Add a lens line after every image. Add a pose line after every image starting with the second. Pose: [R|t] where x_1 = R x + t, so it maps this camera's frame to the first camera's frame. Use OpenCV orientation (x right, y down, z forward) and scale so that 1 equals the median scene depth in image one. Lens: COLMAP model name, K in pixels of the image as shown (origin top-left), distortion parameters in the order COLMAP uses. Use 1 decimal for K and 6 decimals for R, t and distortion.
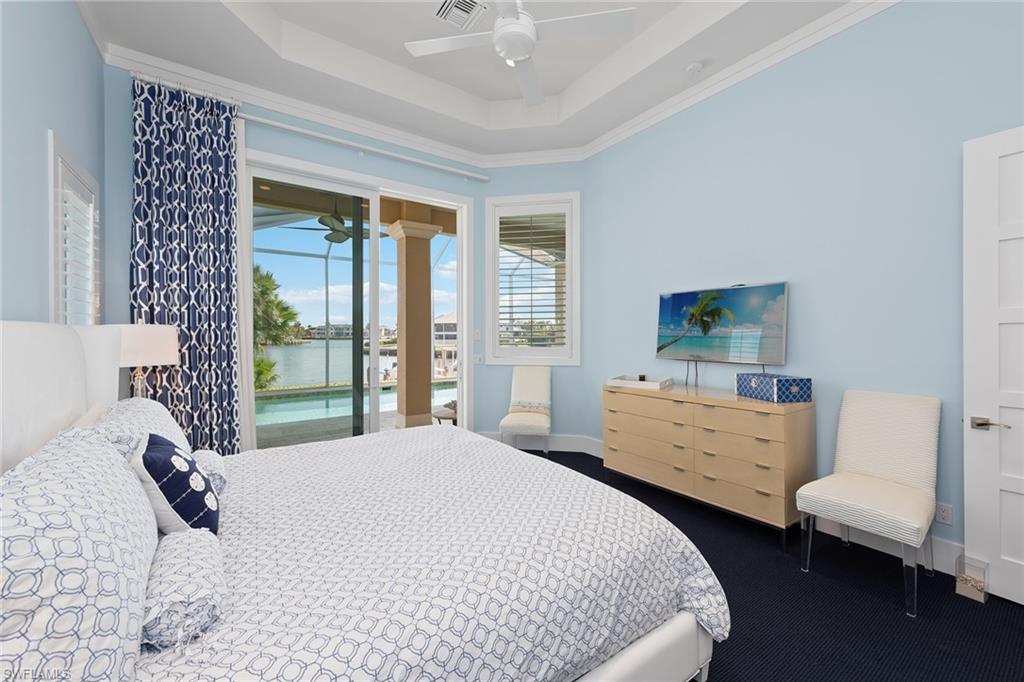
lens RADIAL K [[407.3, 0, 505.7], [0, 407.3, 338.4], [0, 0, 1]] dist [0.006634, -0.001157]
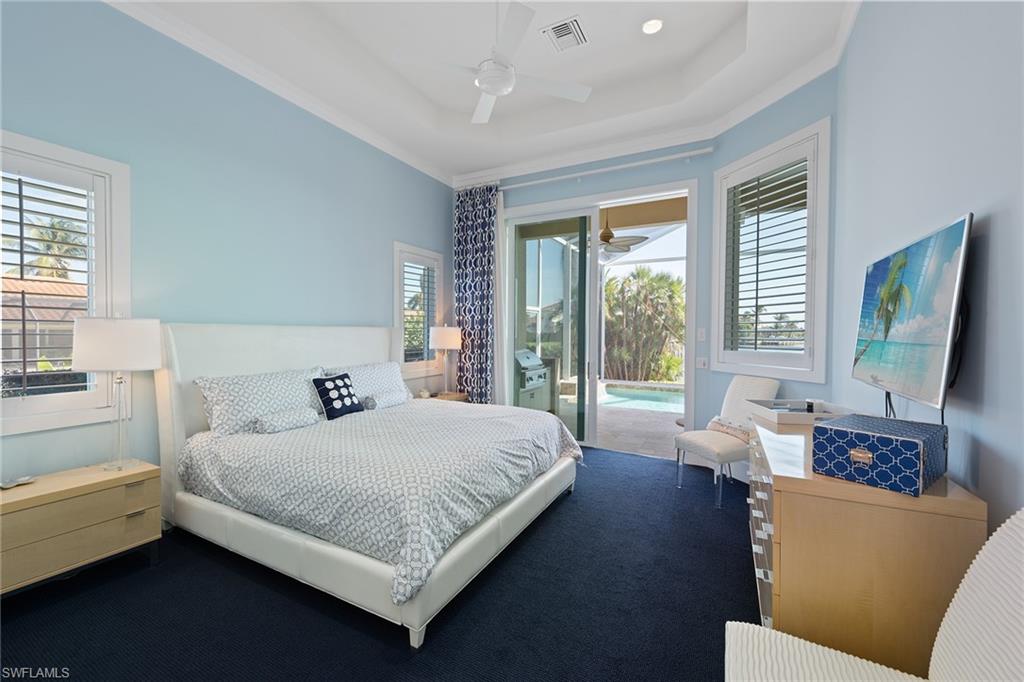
lens RADIAL K [[413.3, 0, 508.9], [0, 413.3, 337.3], [0, 0, 1]] dist [-0.000702, -0.000660]
pose [[0.453841, 0.014897, -0.890958, 0.756788], [-0.014825, 0.999848, 0.009166, -0.008002], [0.890960, 0.009048, 0.453992, 0.339238]]
